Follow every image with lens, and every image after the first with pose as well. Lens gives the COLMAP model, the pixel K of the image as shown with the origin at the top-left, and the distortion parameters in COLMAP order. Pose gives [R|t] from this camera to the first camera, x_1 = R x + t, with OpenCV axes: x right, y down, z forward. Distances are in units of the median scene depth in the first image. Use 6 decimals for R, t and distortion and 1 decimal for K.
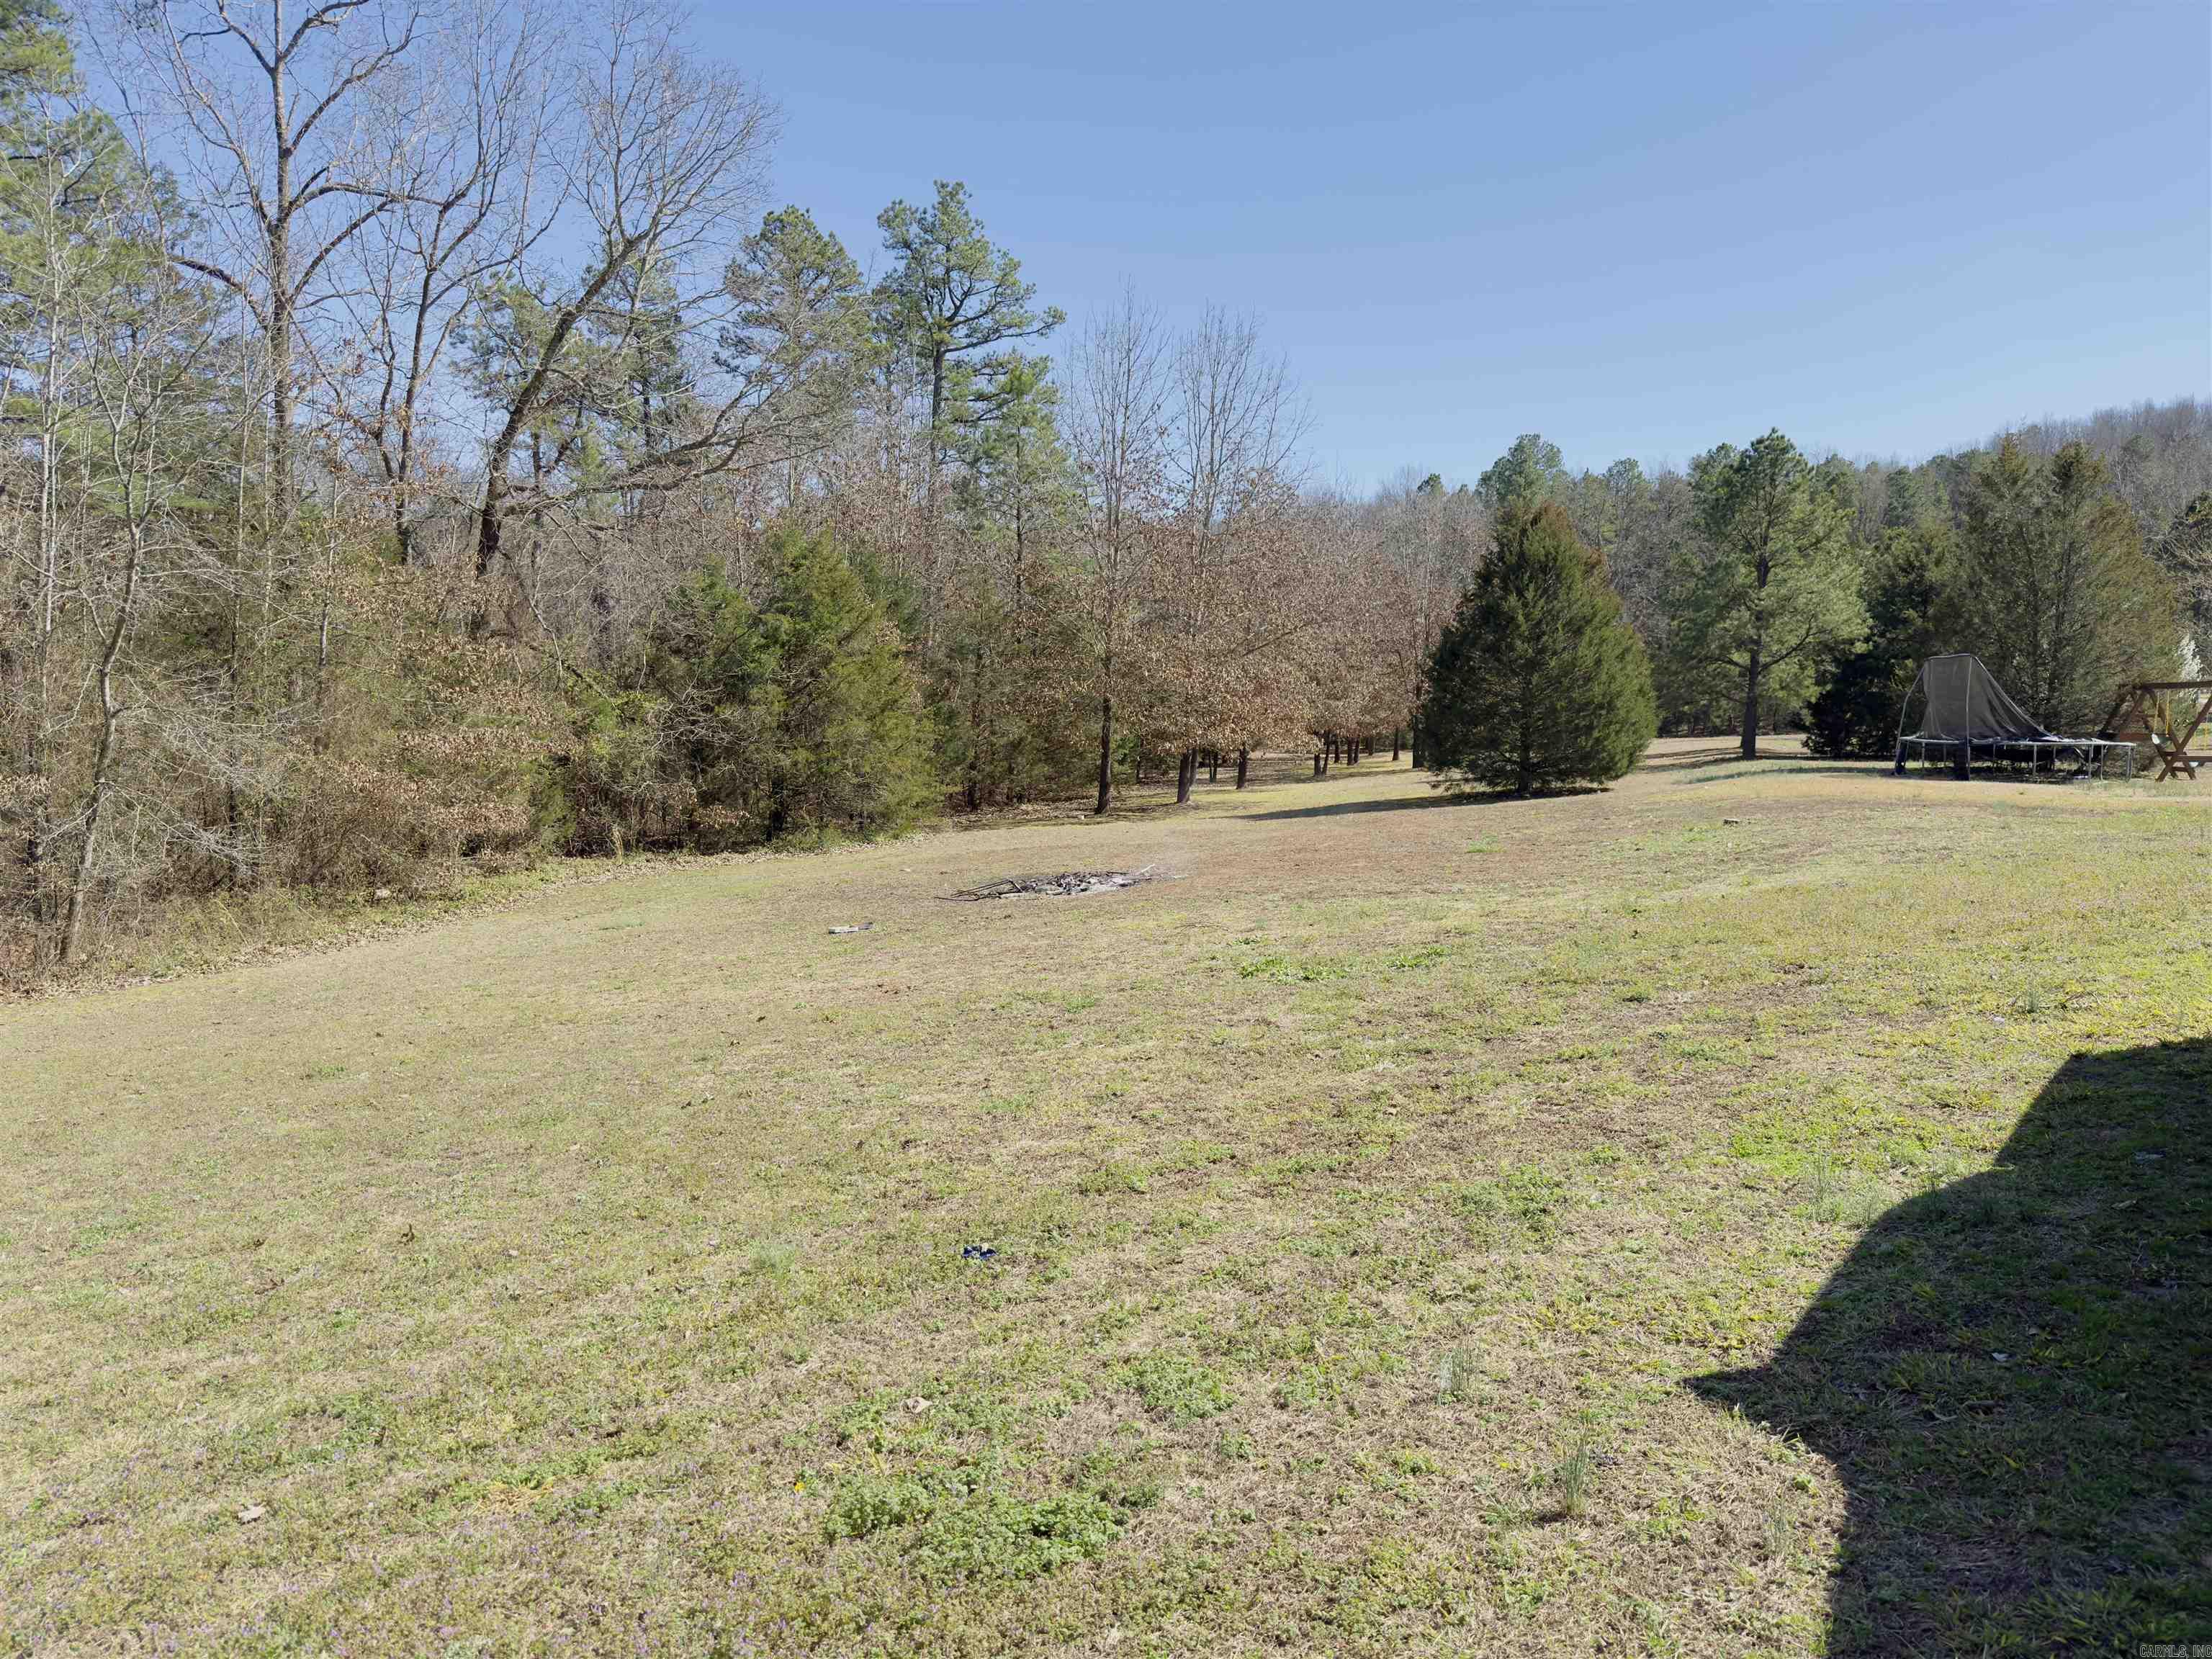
lens RADIAL K [[1556.9, 0, 1102.1], [0, 1556.9, 839.0], [0, 0, 1]] dist [0.075609, -0.089734]
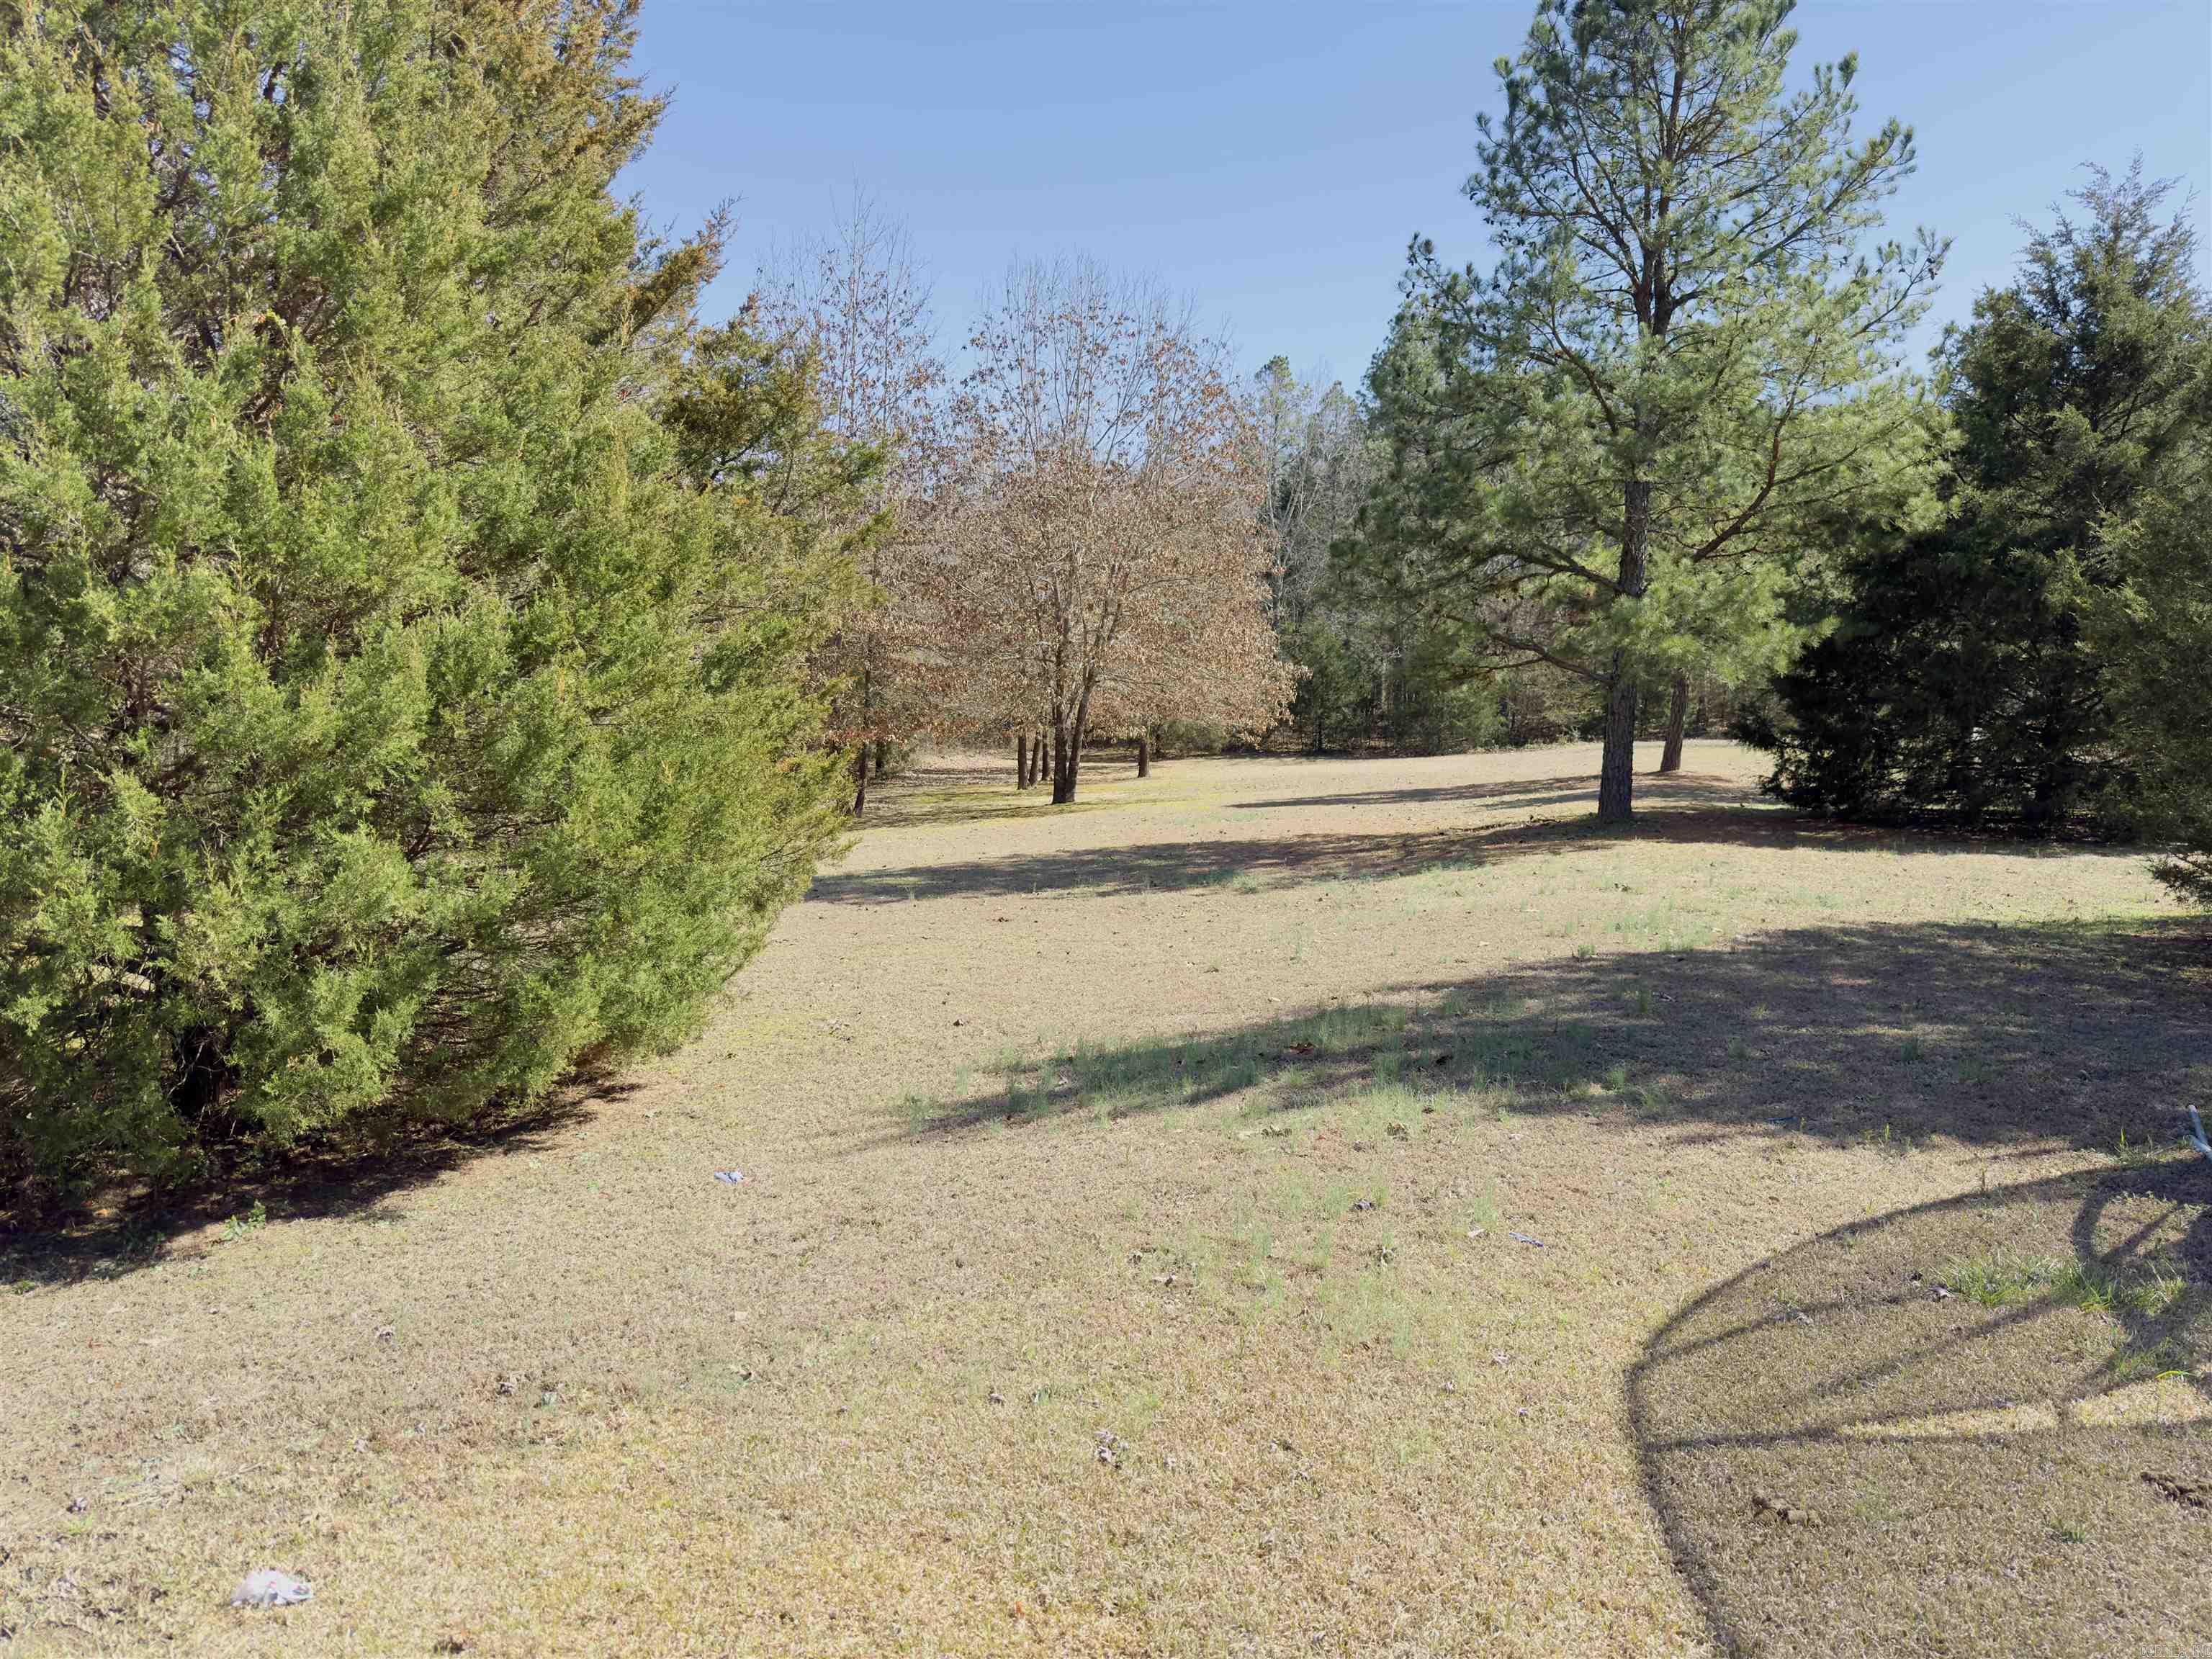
lens RADIAL K [[1556.9, 0, 1102.1], [0, 1556.9, 839.0], [0, 0, 1]] dist [0.075609, -0.089734]
pose [[0.999922, 0.006184, -0.010878, 0.302707], [-0.006091, 0.999945, 0.008562, -0.052295], [0.010930, -0.008495, 0.999904, 0.646437]]
